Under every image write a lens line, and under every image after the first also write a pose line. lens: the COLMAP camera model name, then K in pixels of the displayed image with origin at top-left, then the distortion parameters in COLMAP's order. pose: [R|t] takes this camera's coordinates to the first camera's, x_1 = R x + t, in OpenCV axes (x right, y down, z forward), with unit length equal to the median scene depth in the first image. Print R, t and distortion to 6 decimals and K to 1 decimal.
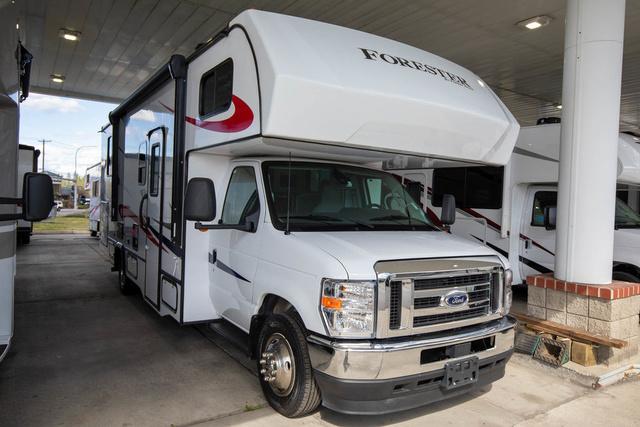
lens RADIAL K [[474.8, 0, 322.3], [0, 474.8, 215.2], [0, 0, 1]] dist [0.023002, 0.000949]
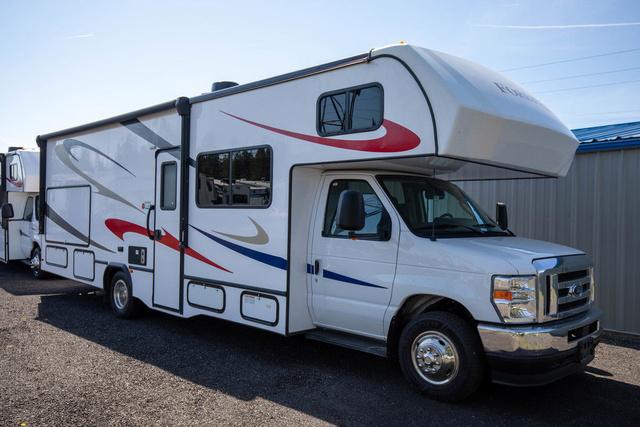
lens RADIAL K [[562.5, 0, 316.3], [0, 562.5, 217.1], [0, 0, 1]] dist [0.038788, -0.006343]
pose [[0.975993, -0.022456, 0.216640, -0.622891], [0.026447, 0.999529, -0.015541, -0.002590], [-0.216190, 0.020898, 0.976128, -0.247840]]
